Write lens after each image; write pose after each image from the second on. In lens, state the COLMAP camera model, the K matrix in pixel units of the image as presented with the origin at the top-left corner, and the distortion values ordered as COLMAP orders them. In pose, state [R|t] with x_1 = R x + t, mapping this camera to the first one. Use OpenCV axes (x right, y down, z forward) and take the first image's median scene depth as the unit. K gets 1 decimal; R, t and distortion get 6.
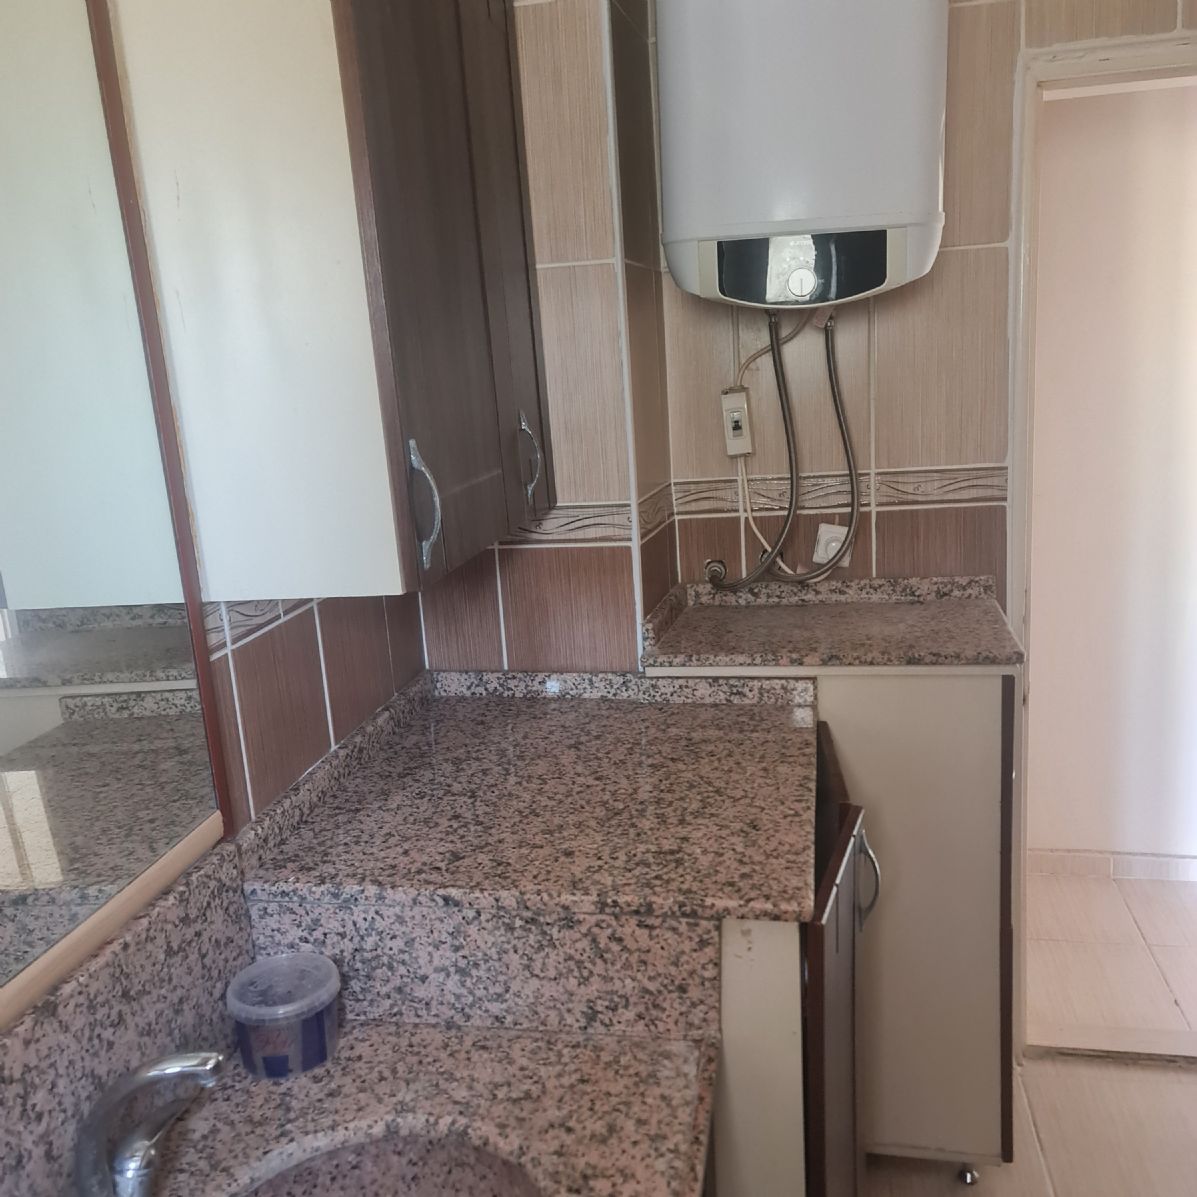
lens RADIAL K [[1170.3, 0, 598.6], [0, 1170.3, 600.1], [0, 0, 1]] dist [0.058678, 0.000000]
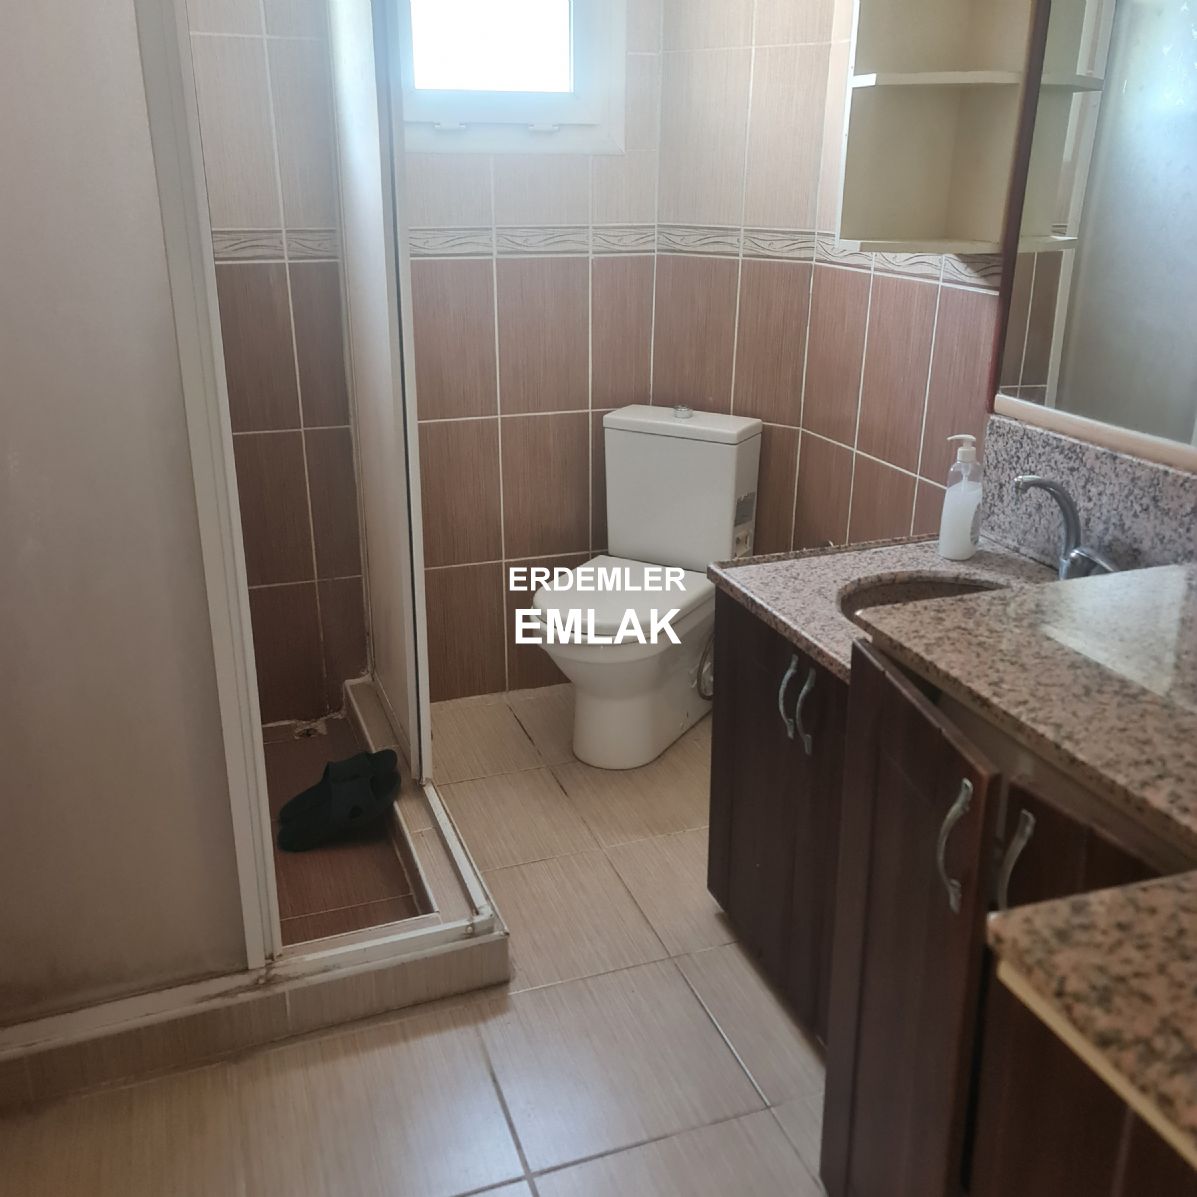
lens RADIAL K [[1170.3, 0, 597.9], [0, 1170.3, 598.8], [0, 0, 1]] dist [0.058678, 0.000000]
pose [[-0.866637, 0.235357, -0.439940, 0.967819], [-0.051274, 0.835071, 0.547748, -0.382489], [0.496298, 0.497256, -0.711636, 1.831396]]
